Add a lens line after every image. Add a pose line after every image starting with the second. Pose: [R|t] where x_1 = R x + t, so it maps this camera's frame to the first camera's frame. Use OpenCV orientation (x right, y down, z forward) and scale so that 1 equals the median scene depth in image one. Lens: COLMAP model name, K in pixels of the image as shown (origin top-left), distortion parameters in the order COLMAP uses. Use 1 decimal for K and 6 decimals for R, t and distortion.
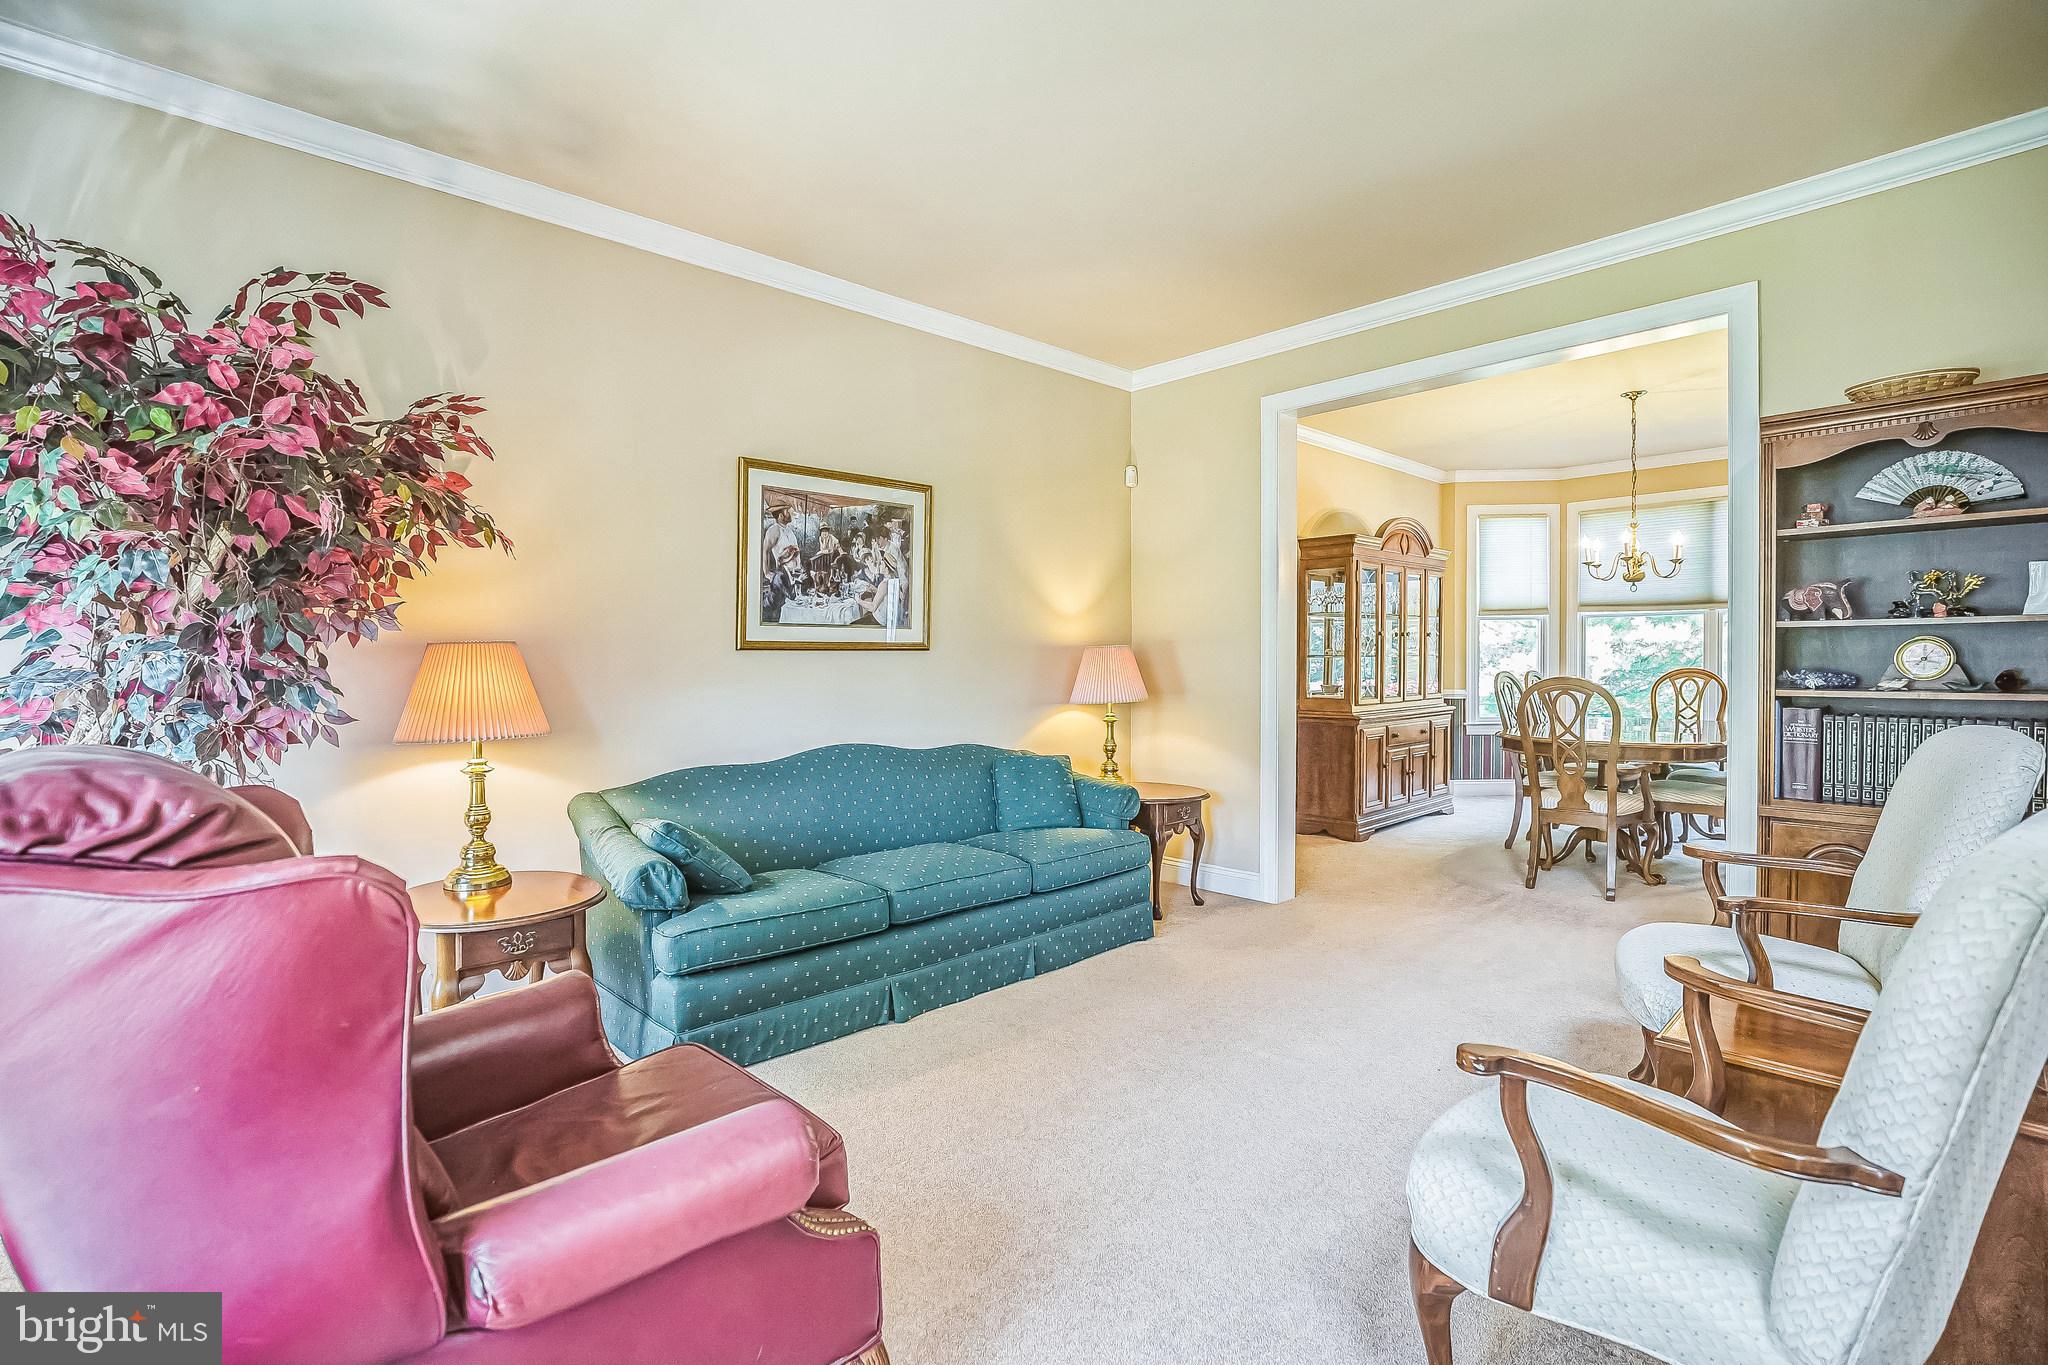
lens RADIAL K [[937.3, 0, 1029.5], [0, 937.3, 647.8], [0, 0, 1]] dist [-0.016296, 0.003895]
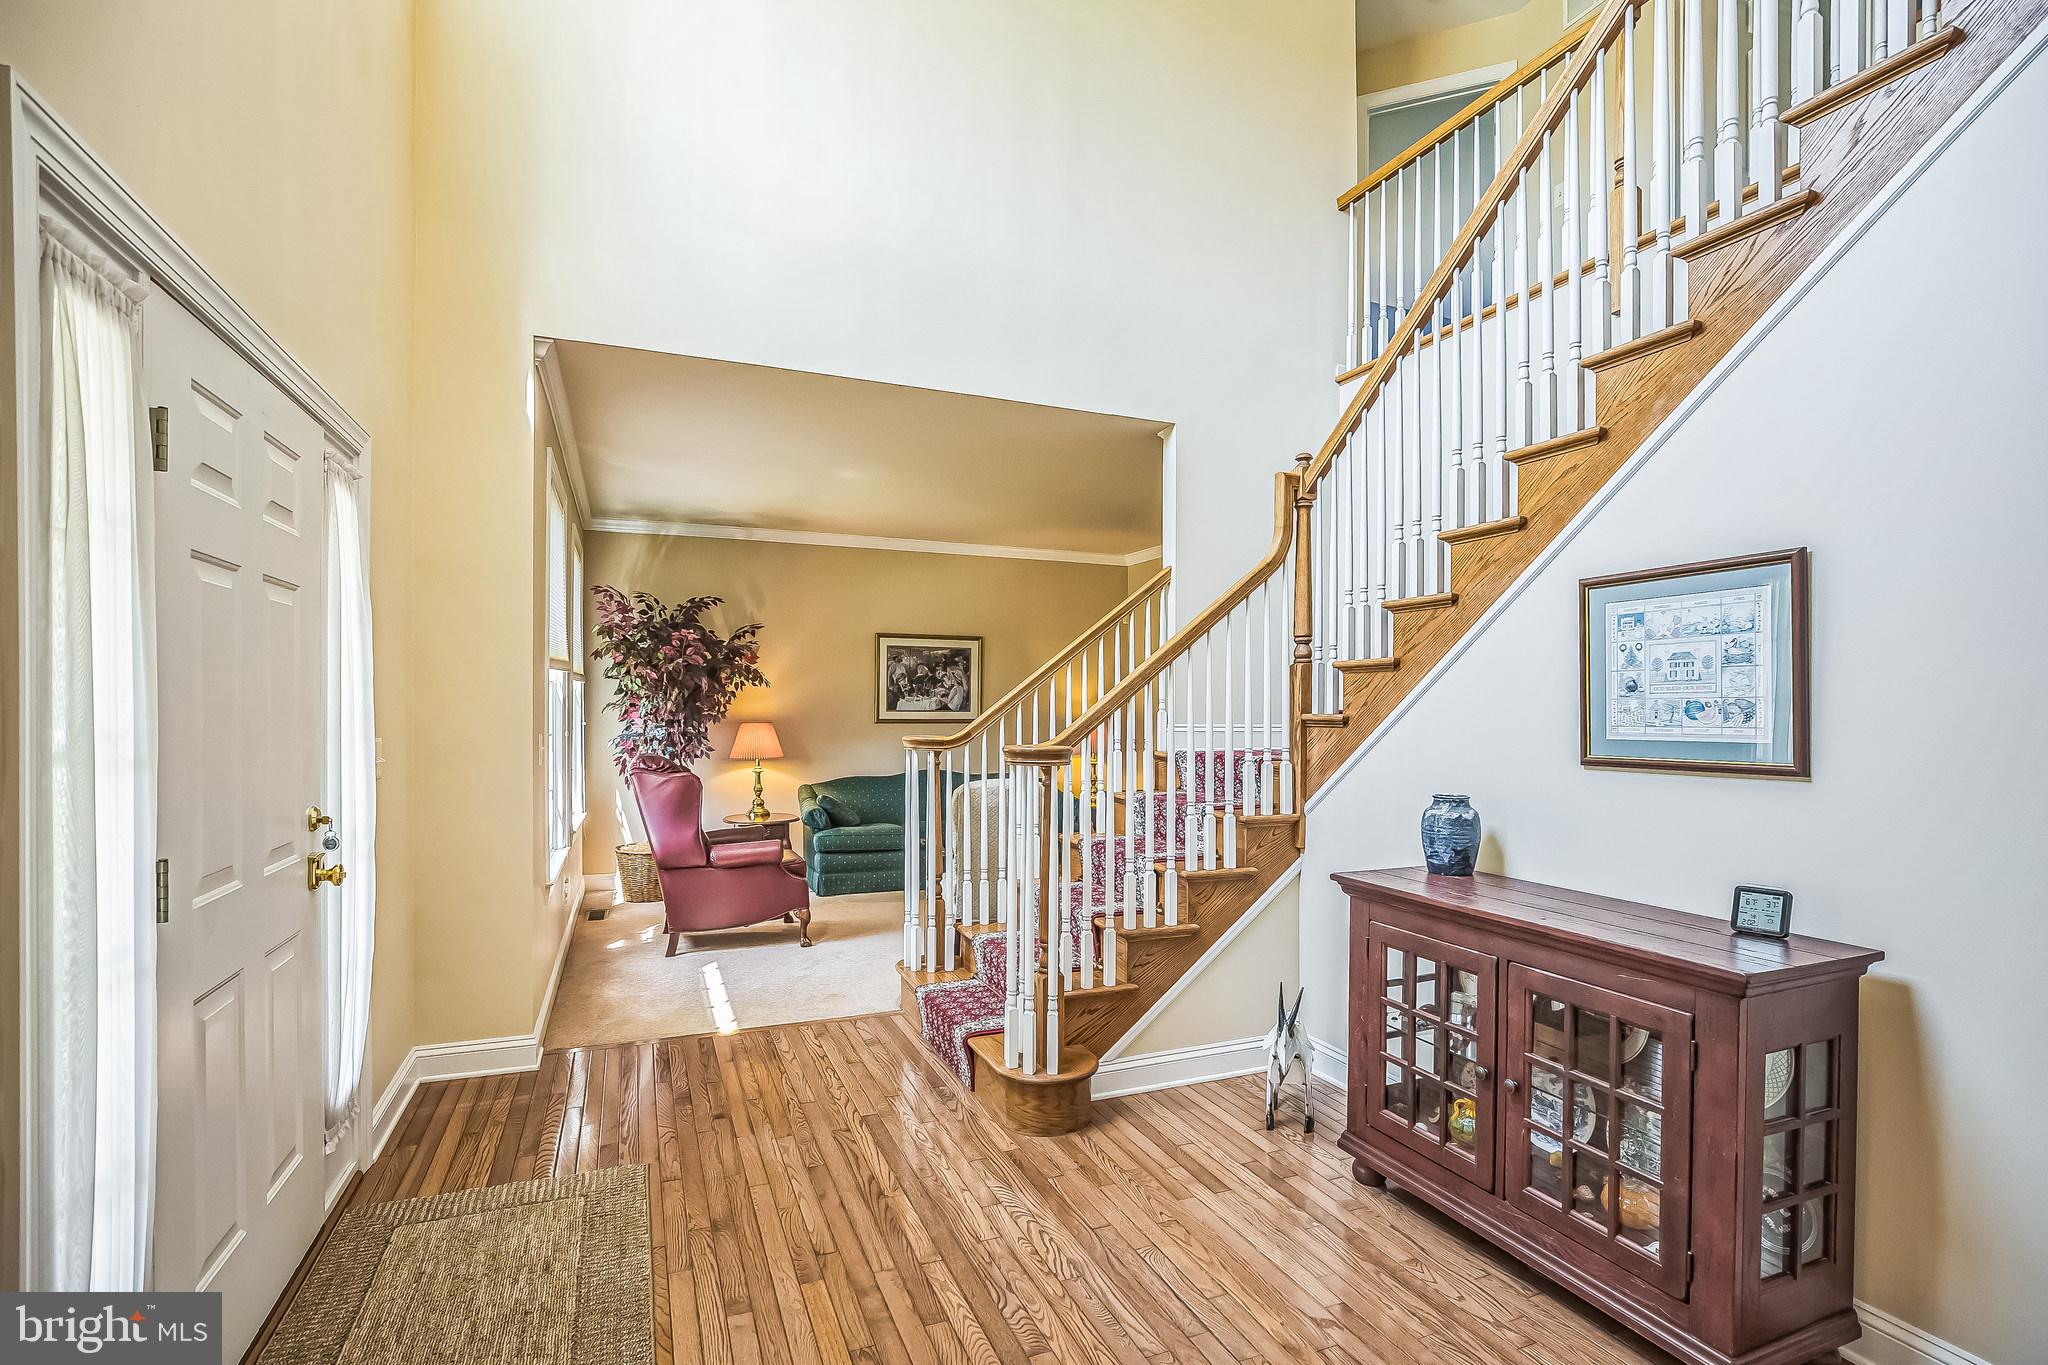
lens RADIAL K [[937.3, 0, 1066.6], [0, 937.3, 714.2], [0, 0, 1]] dist [-0.016296, 0.003895]
pose [[0.946082, 0.011662, -0.323718, 1.050611], [-0.006040, 0.999813, 0.018365, -0.078963], [0.323872, -0.015419, 0.945975, -1.171079]]
